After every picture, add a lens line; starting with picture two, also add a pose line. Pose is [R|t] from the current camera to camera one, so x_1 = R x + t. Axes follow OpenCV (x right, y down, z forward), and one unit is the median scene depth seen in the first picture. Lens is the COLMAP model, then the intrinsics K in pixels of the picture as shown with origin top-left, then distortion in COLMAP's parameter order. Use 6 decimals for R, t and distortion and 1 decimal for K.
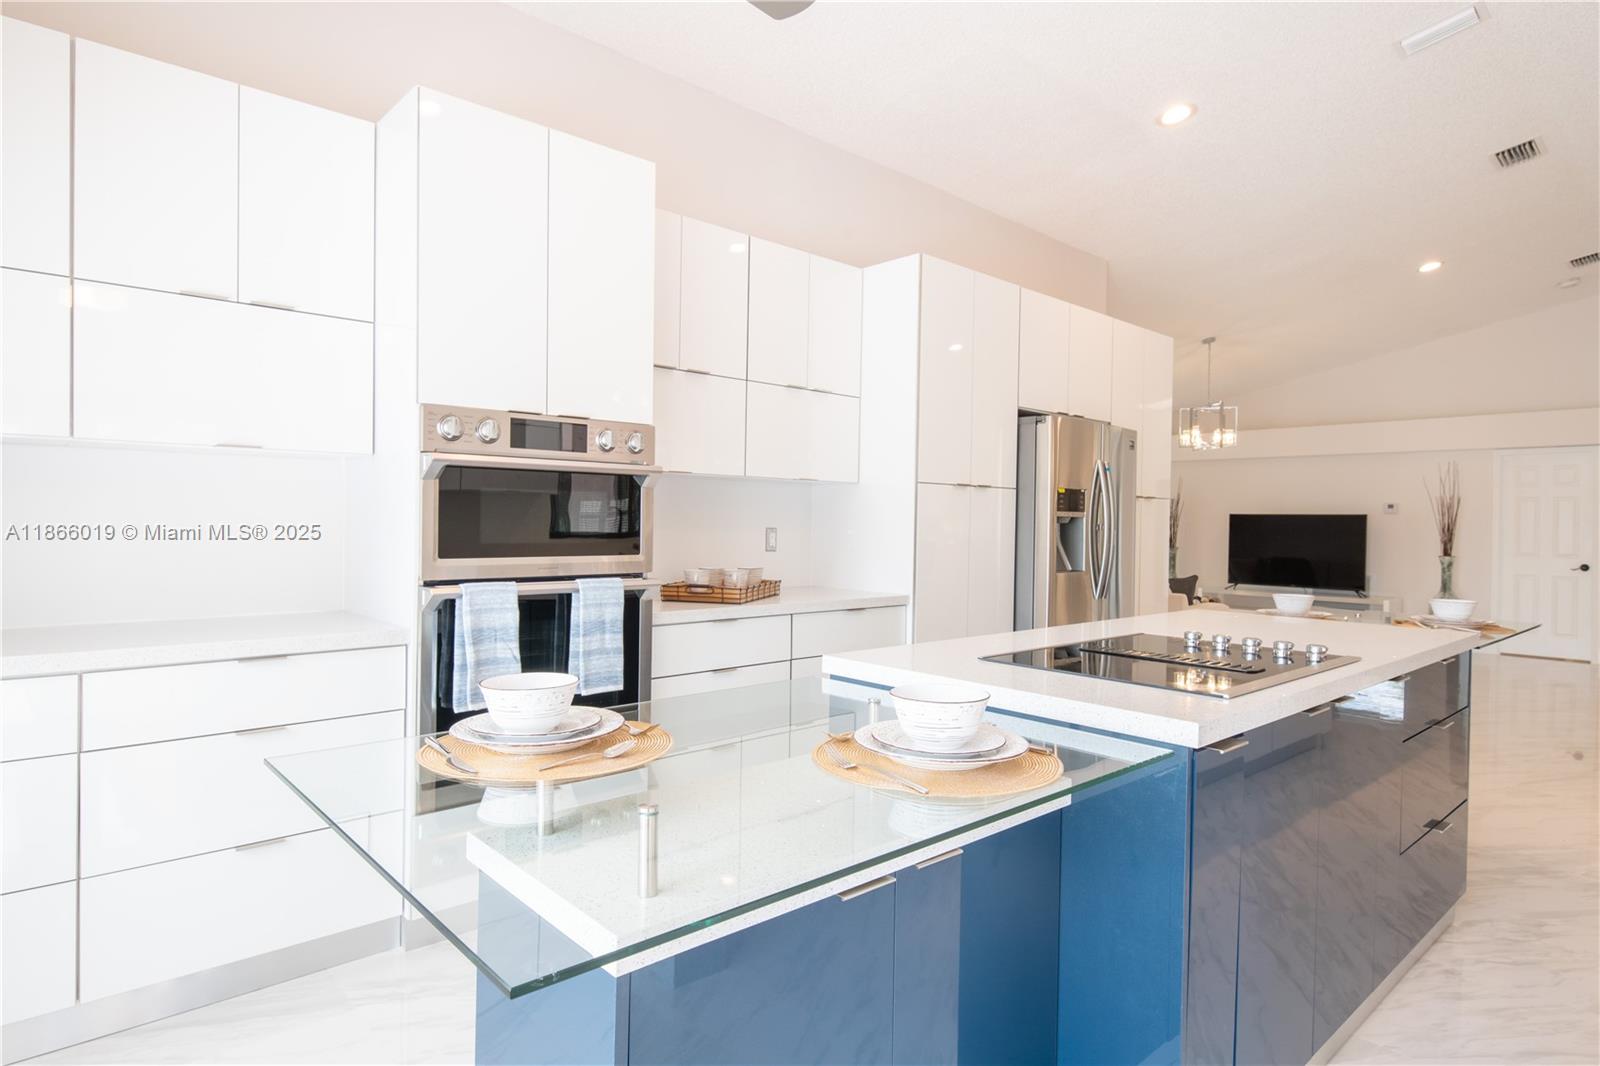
lens RADIAL K [[878.9, 0, 804.0], [0, 878.9, 525.8], [0, 0, 1]] dist [0.008005, 0.000105]
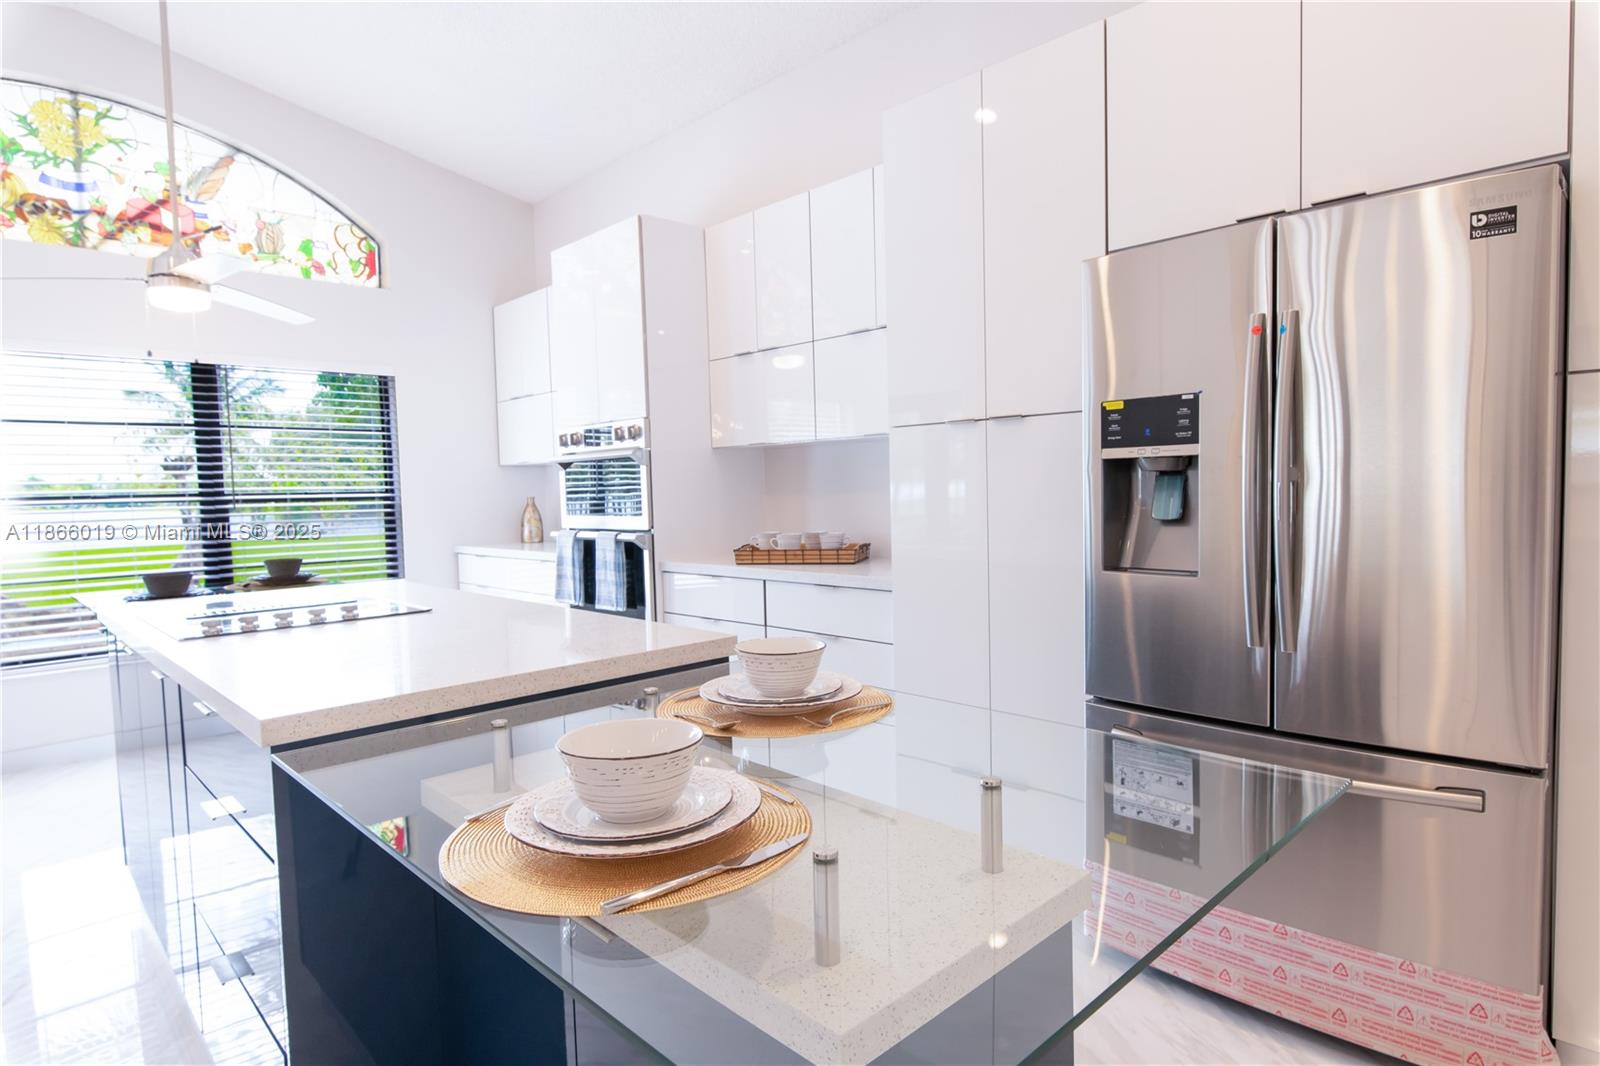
lens RADIAL K [[878.9, 0, 799.4], [0, 878.9, 537.6], [0, 0, 1]] dist [0.008005, 0.000105]
pose [[0.028038, 0.042660, -0.998696, 0.926731], [0.022888, 0.998800, 0.043307, 0.010250], [0.999345, -0.024073, 0.027027, 0.955998]]
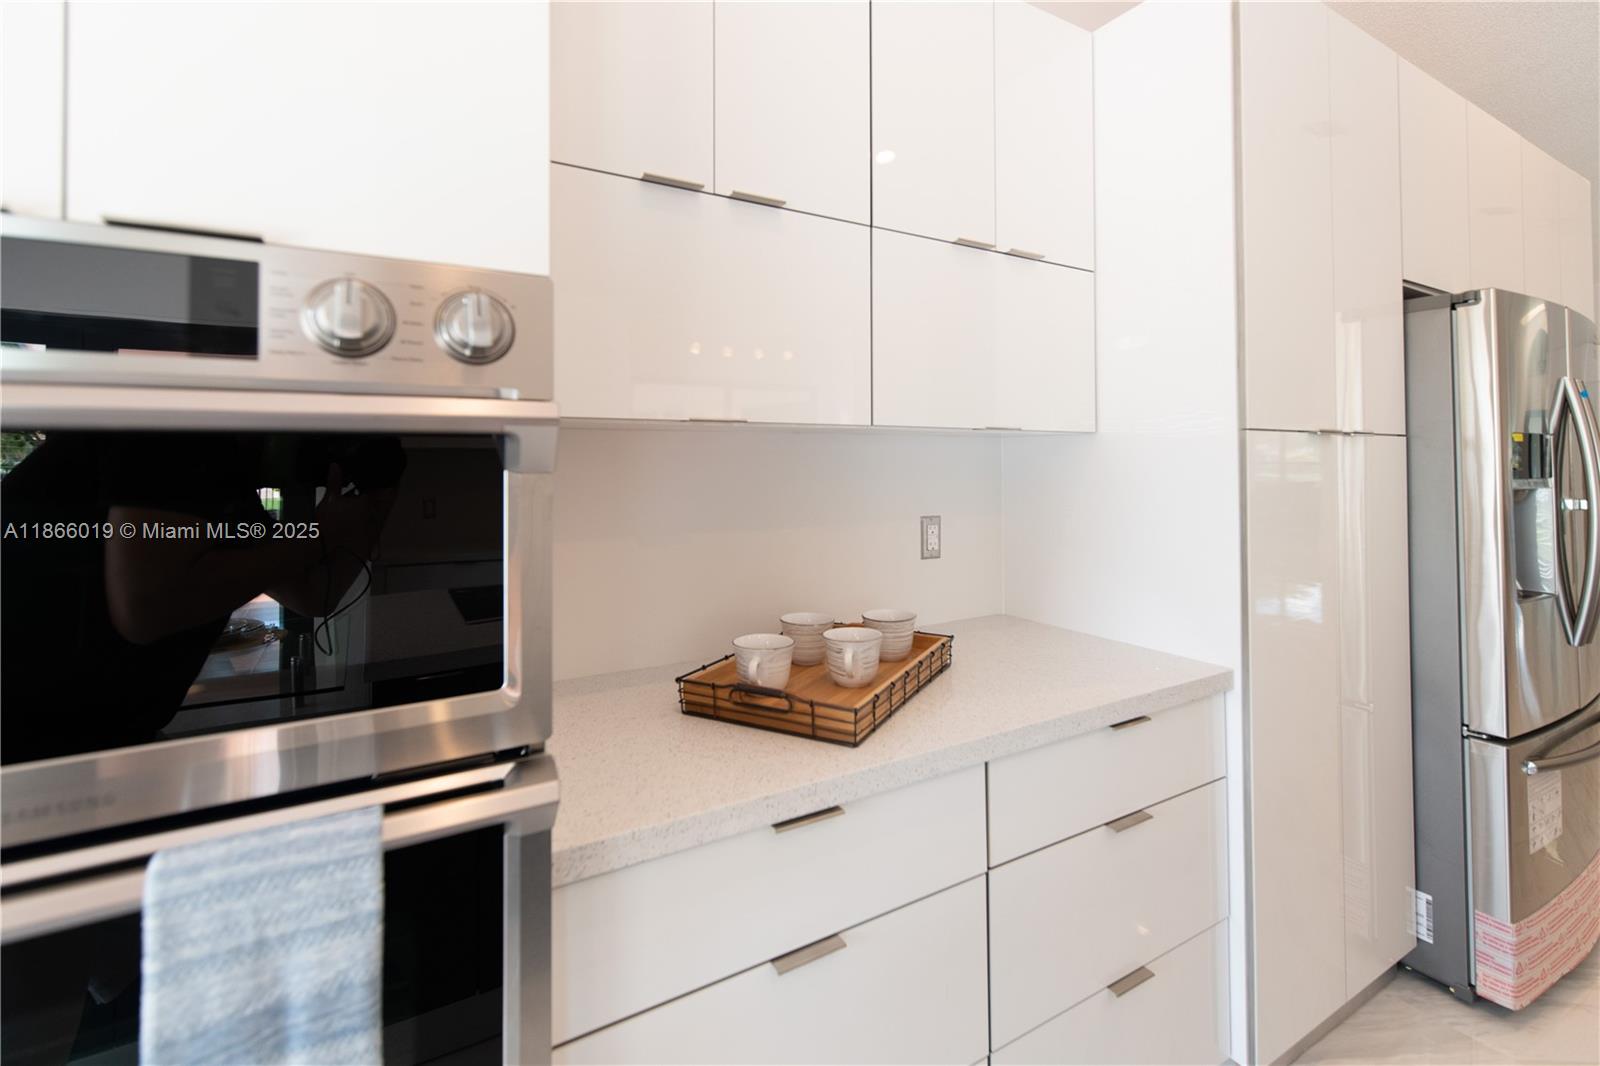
lens RADIAL K [[695.9, 0, 799.9], [0, 695.9, 441.3], [0, 0, 1]] dist [-0.002895, -0.000069]
pose [[0.975055, -0.021295, -0.220940, -0.022207], [0.014558, 0.999379, -0.032077, -0.036357], [0.221486, 0.028061, 0.974760, 0.621739]]
